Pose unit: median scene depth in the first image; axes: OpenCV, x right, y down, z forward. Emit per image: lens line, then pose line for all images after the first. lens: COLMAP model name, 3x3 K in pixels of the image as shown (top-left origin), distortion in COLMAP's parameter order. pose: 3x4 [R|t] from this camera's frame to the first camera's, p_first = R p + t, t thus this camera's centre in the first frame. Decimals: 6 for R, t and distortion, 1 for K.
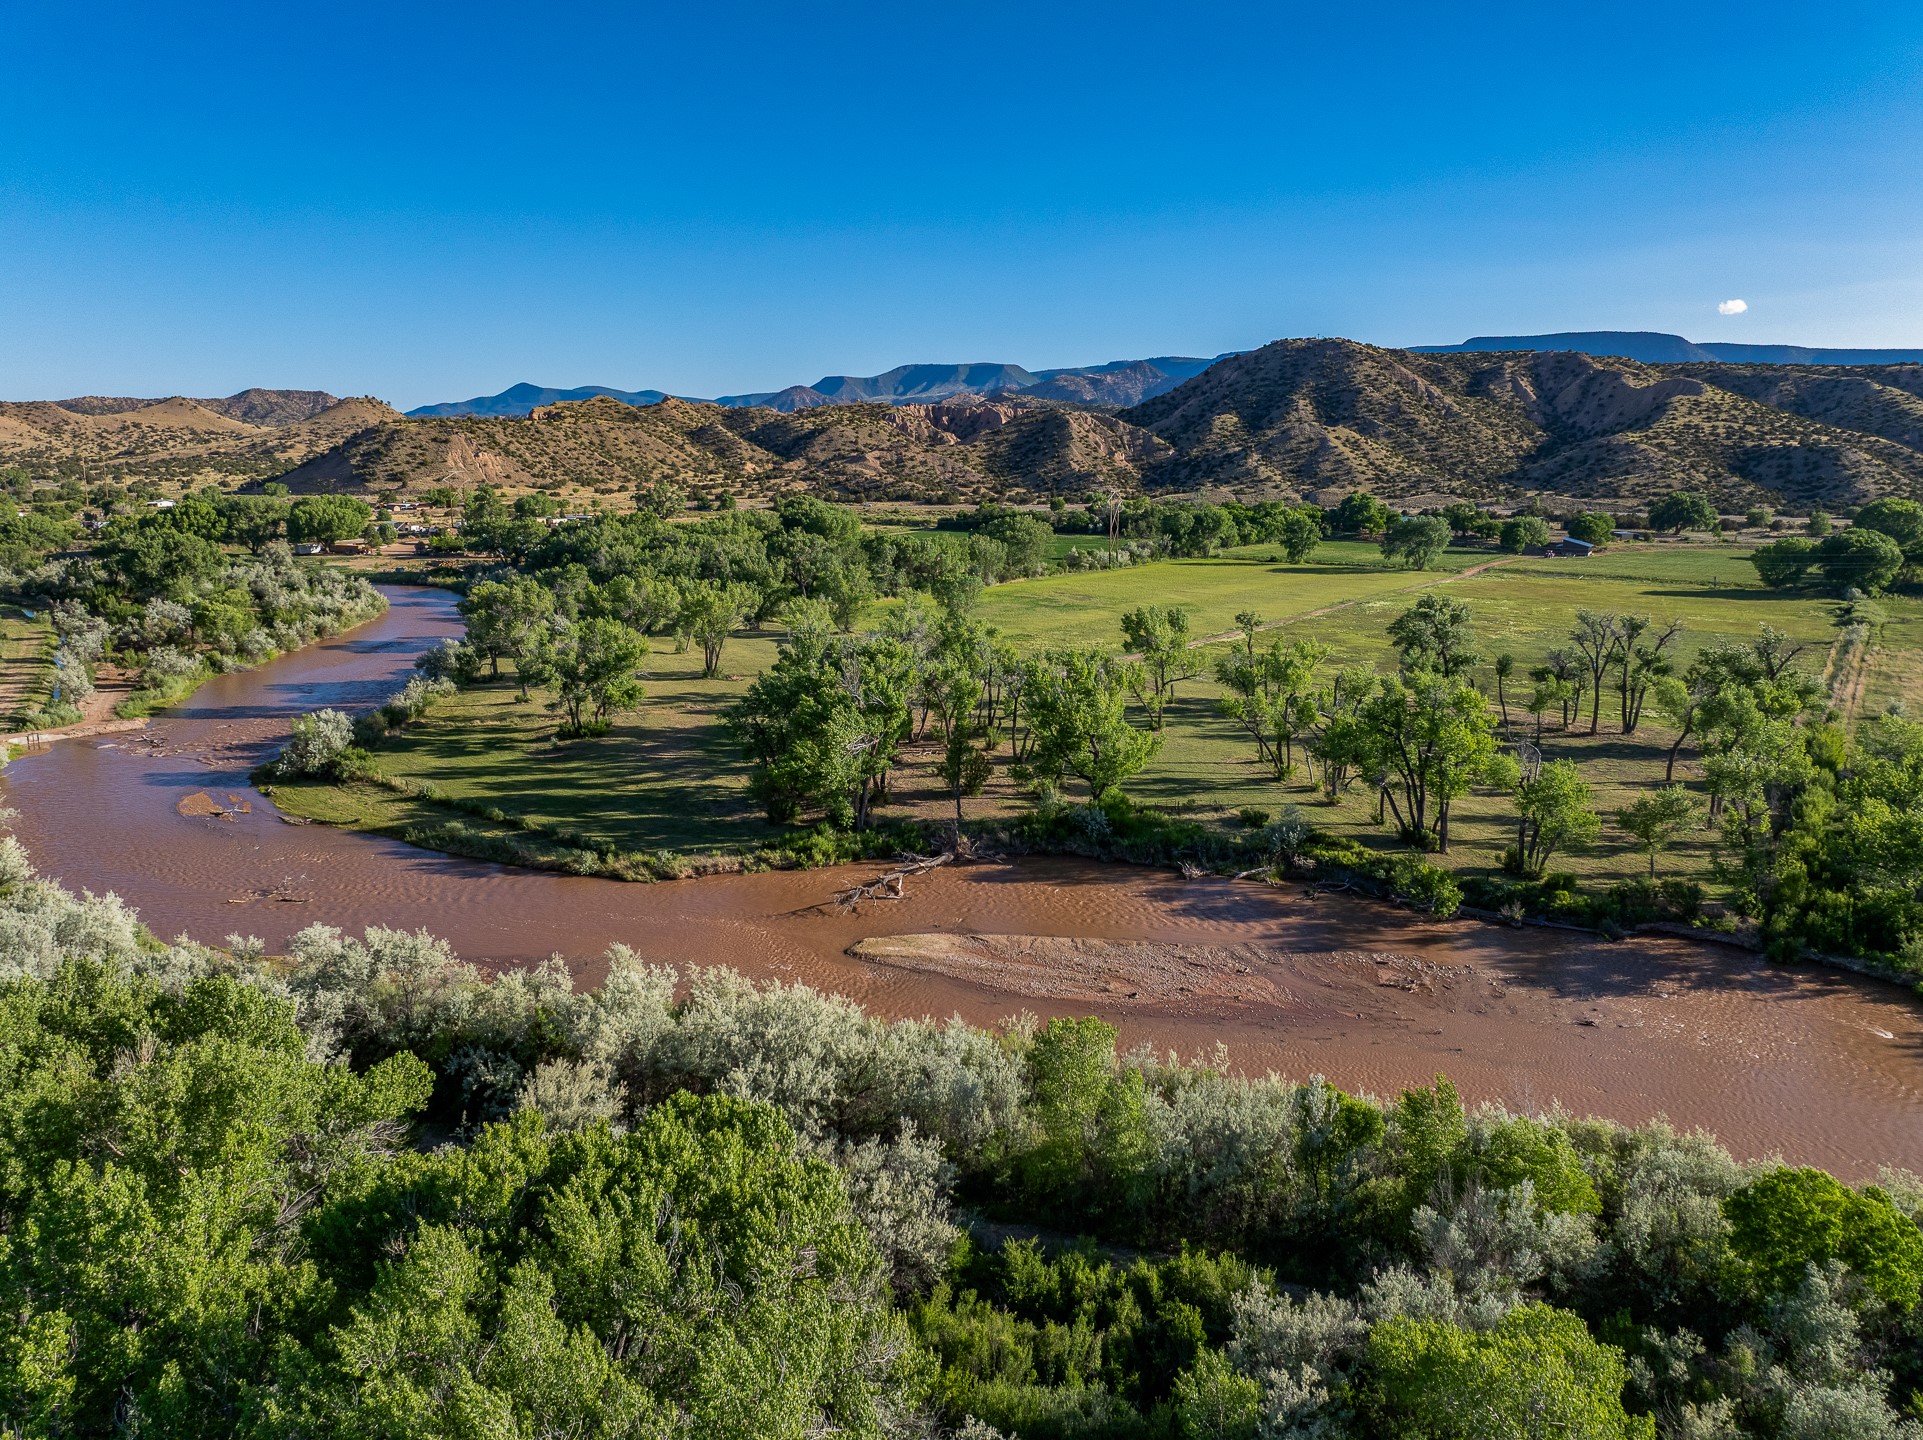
lens RADIAL K [[1343.3, 0, 961.5], [0, 1343.3, 720.0], [0, 0, 1]] dist [-0.045278, 0.008883]
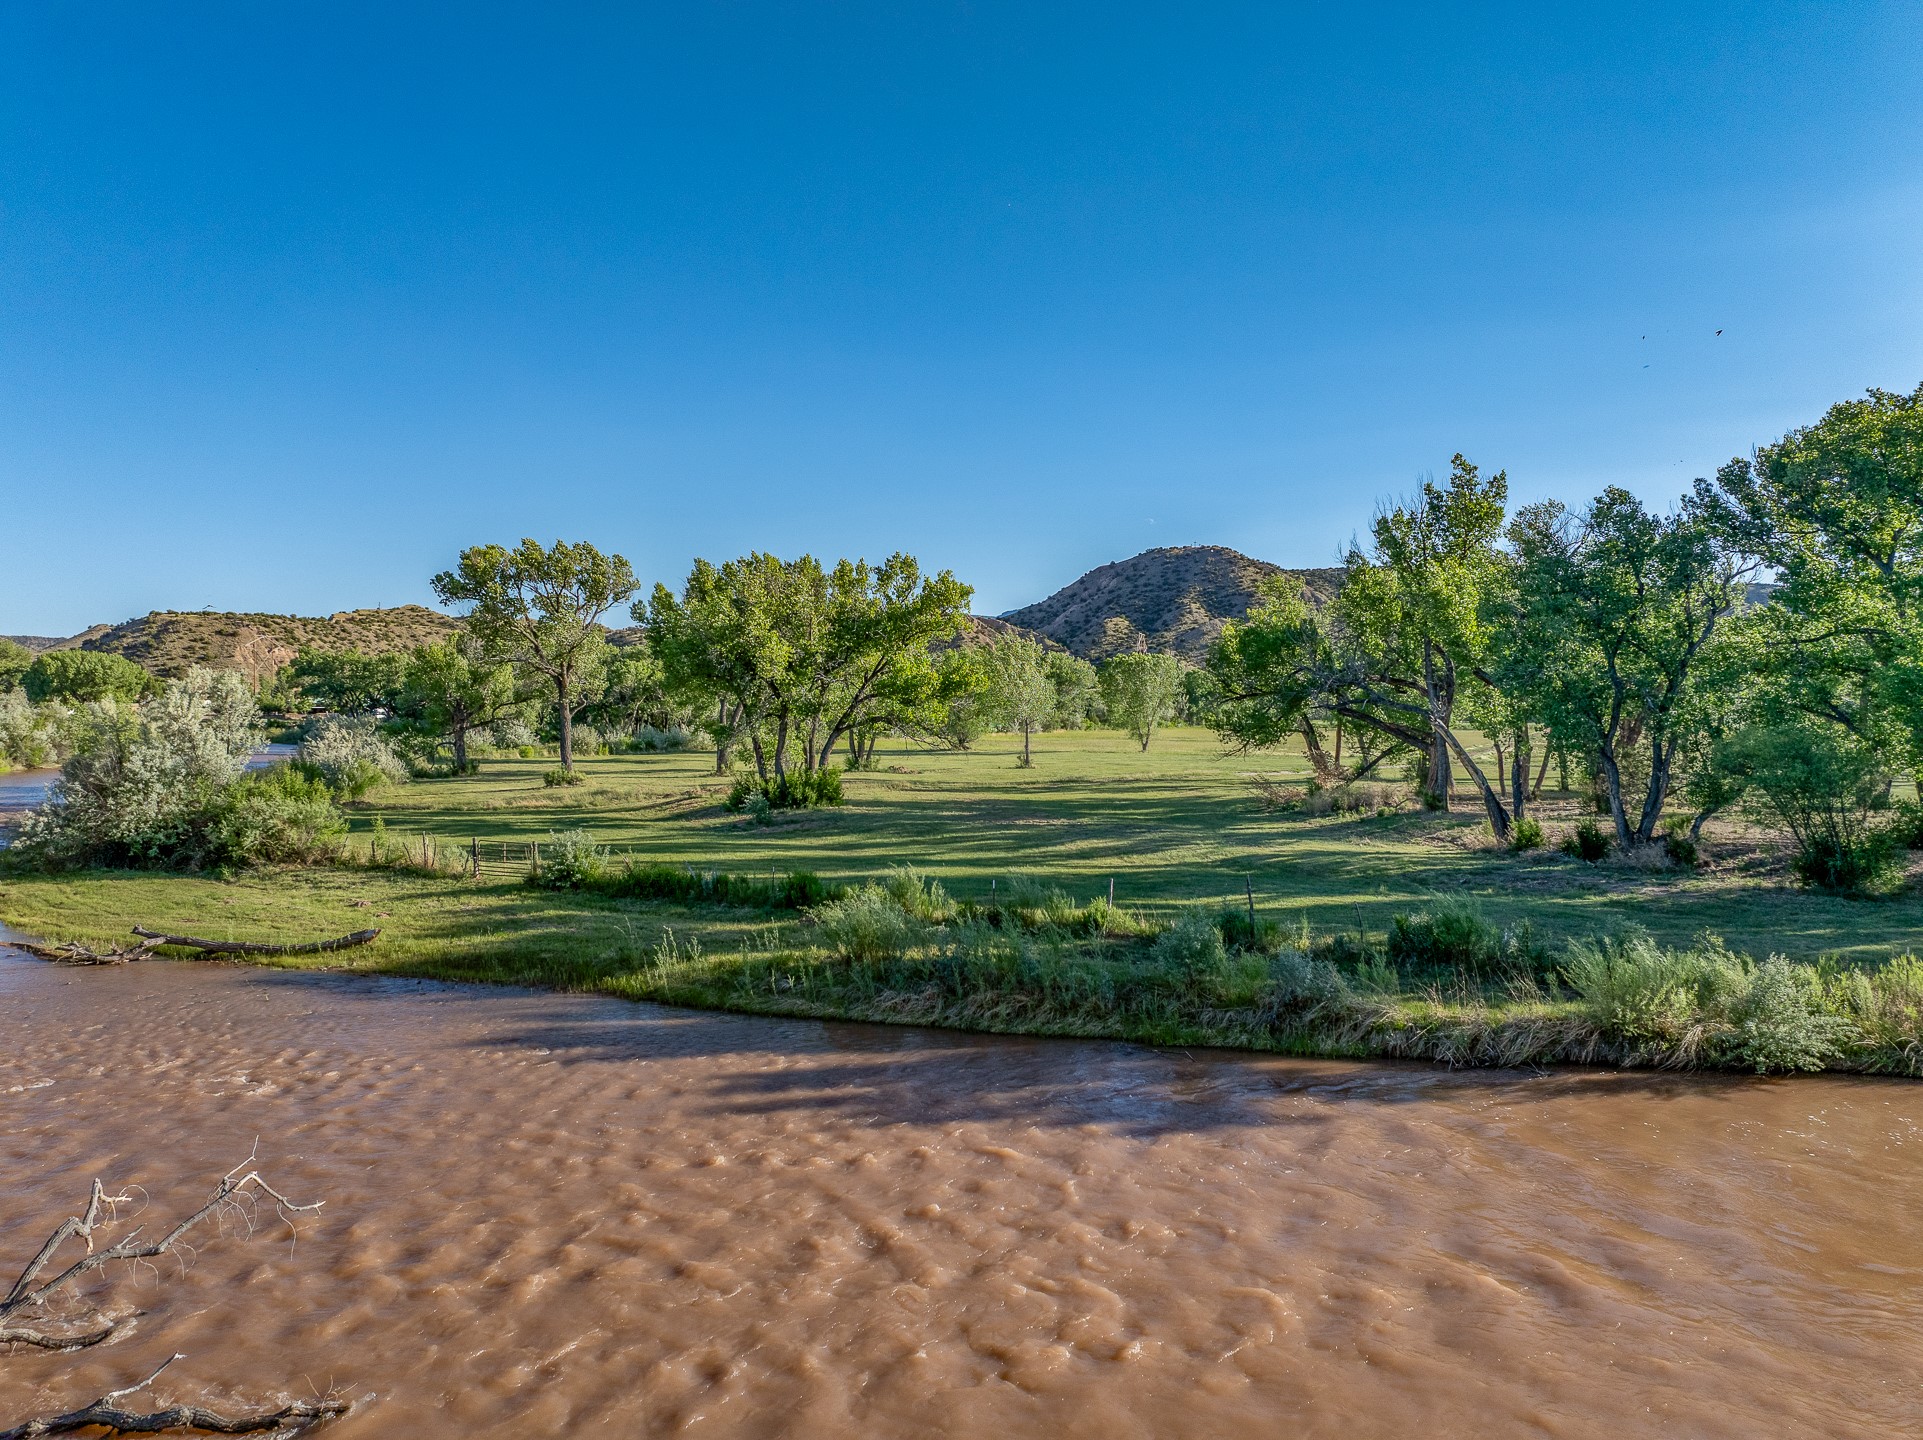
lens RADIAL K [[1343.3, 0, 961.5], [0, 1343.3, 720.0], [0, 0, 1]] dist [-0.045278, 0.008883]
pose [[0.987347, -0.004206, 0.158518, -0.065839], [0.033905, 0.982130, -0.185125, 0.014783], [-0.154907, 0.188157, 0.969846, 0.126054]]
